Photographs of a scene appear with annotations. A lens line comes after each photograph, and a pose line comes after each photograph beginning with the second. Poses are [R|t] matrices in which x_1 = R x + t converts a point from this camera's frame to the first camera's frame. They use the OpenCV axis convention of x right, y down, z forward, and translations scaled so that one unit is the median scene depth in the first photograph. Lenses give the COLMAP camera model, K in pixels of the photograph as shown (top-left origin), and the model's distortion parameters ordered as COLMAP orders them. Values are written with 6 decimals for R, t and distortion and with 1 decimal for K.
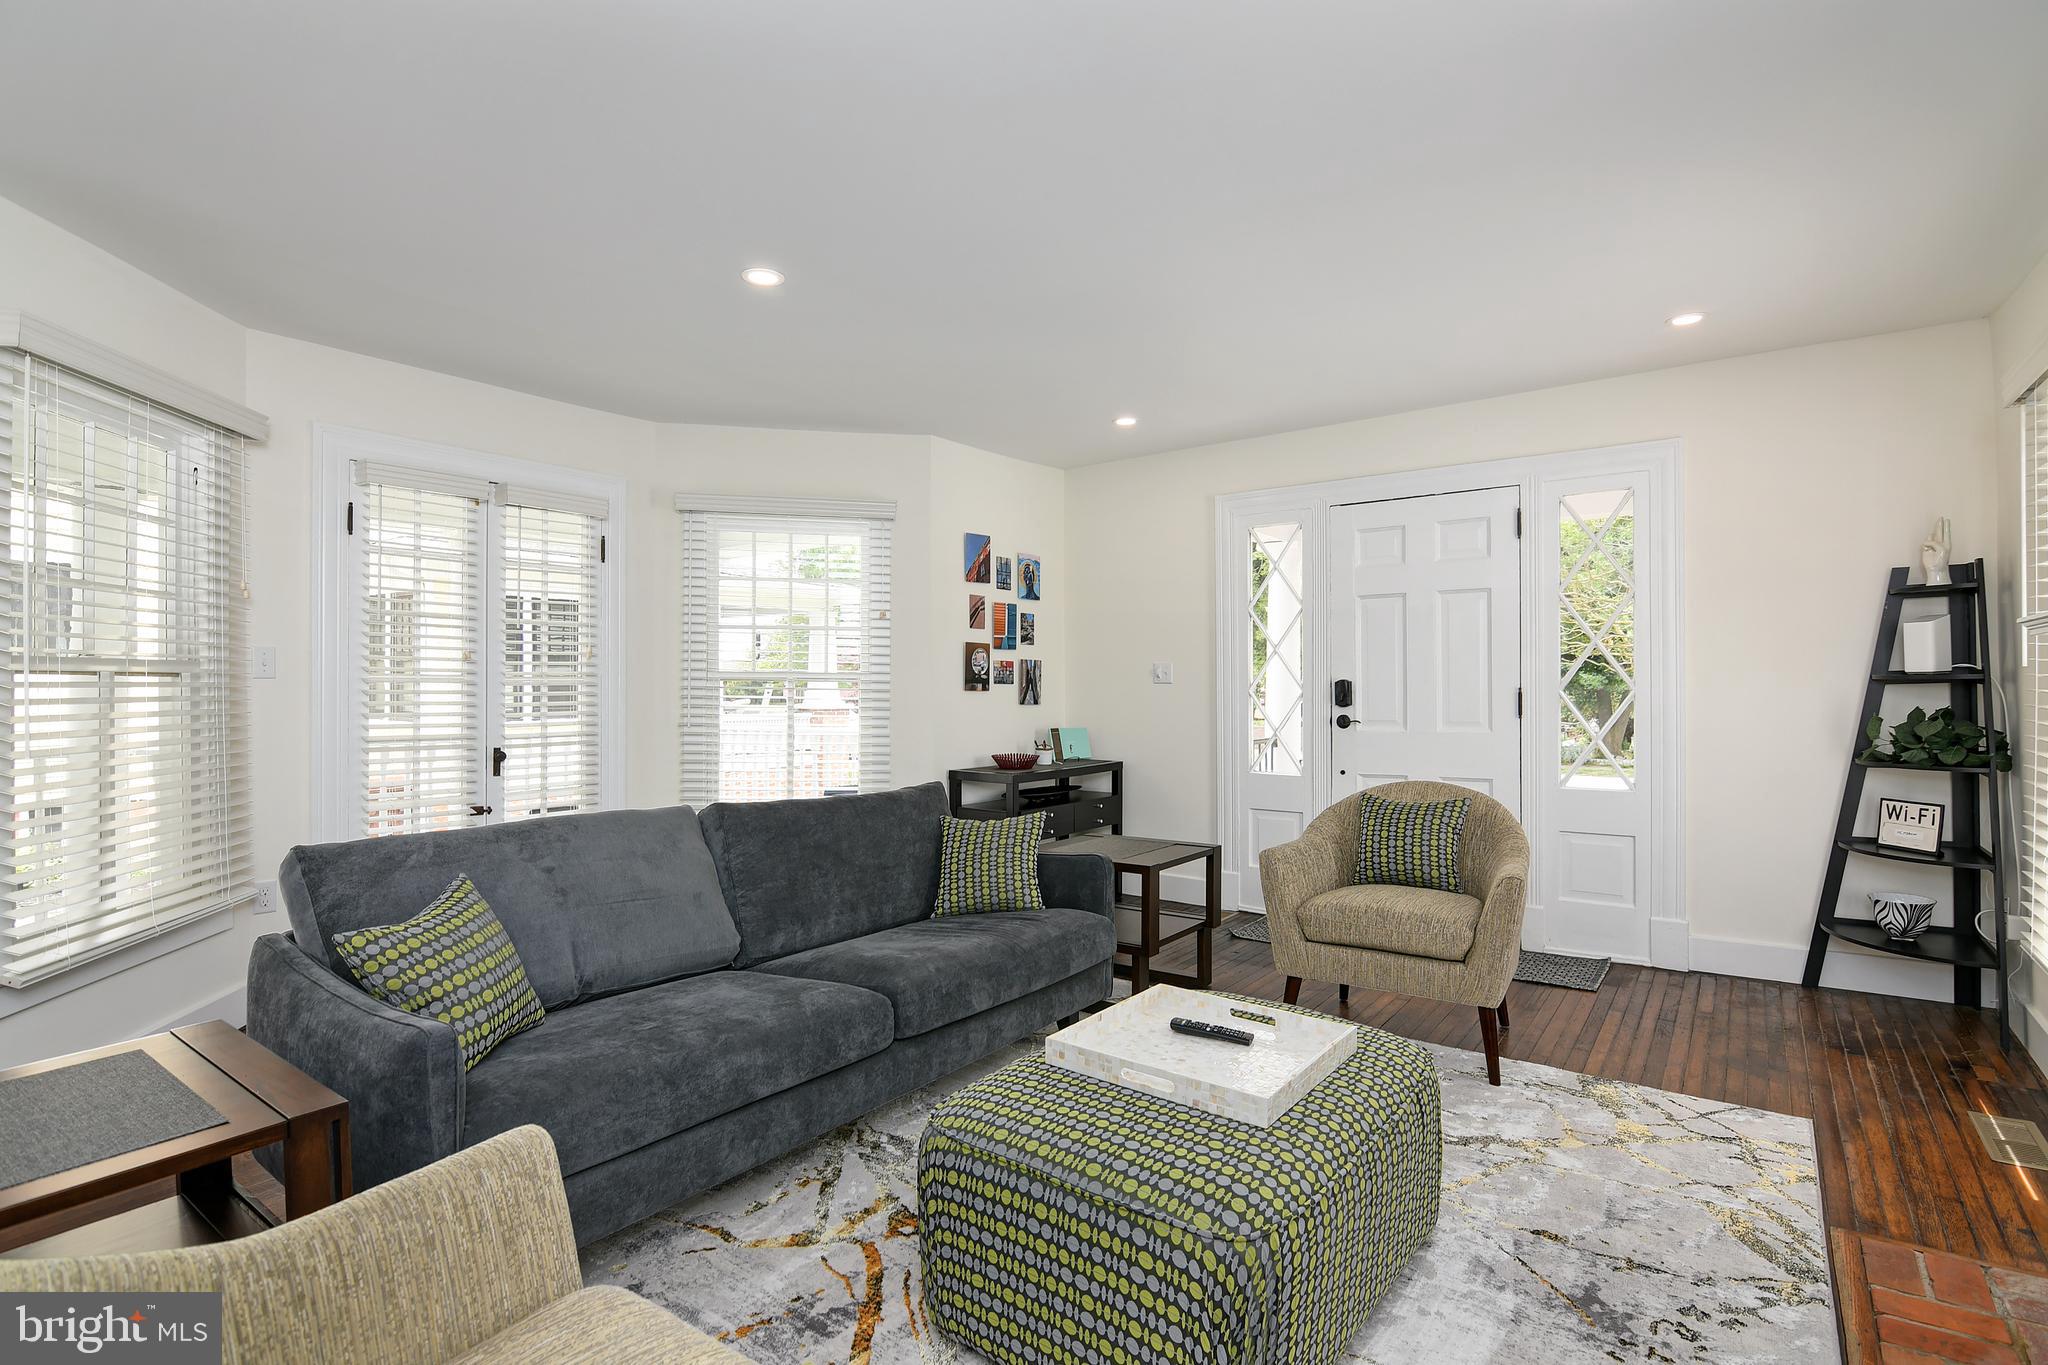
lens RADIAL K [[1090.1, 0, 1024.0], [0, 1090.1, 682.5], [0, 0, 1]] dist [0.051484, 0.000344]
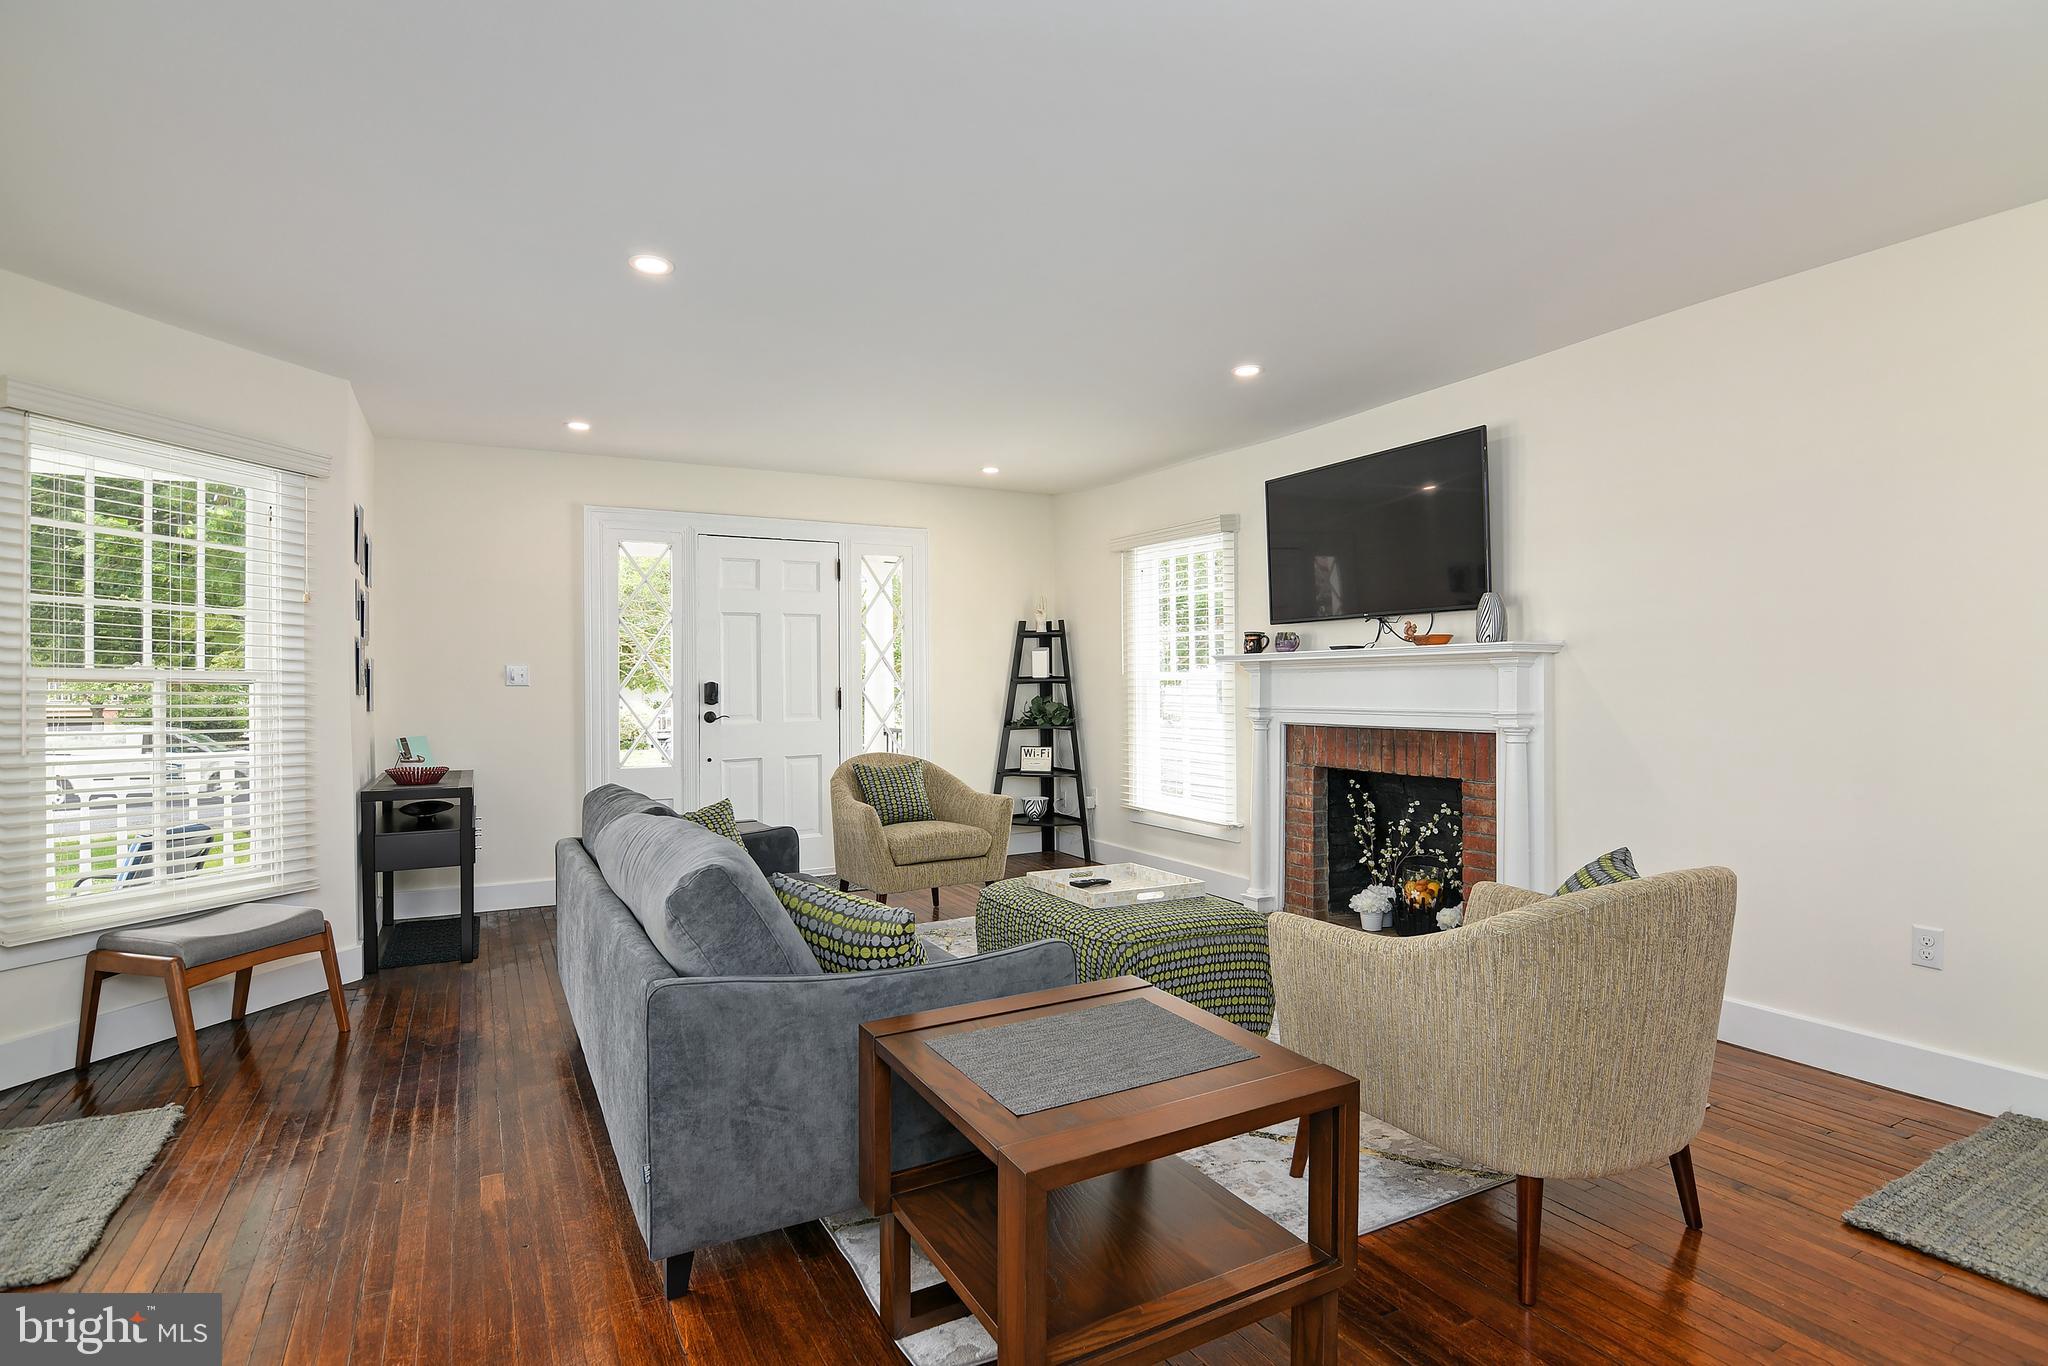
lens RADIAL K [[1090.1, 0, 1024.0], [0, 1090.1, 683.0], [0, 0, 1]] dist [0.051484, 0.000344]
pose [[0.403312, 0.004750, 0.915050, -0.861730], [0.009597, 0.999910, -0.009420, 0.017132], [-0.915012, 0.012581, 0.403230, 0.270927]]
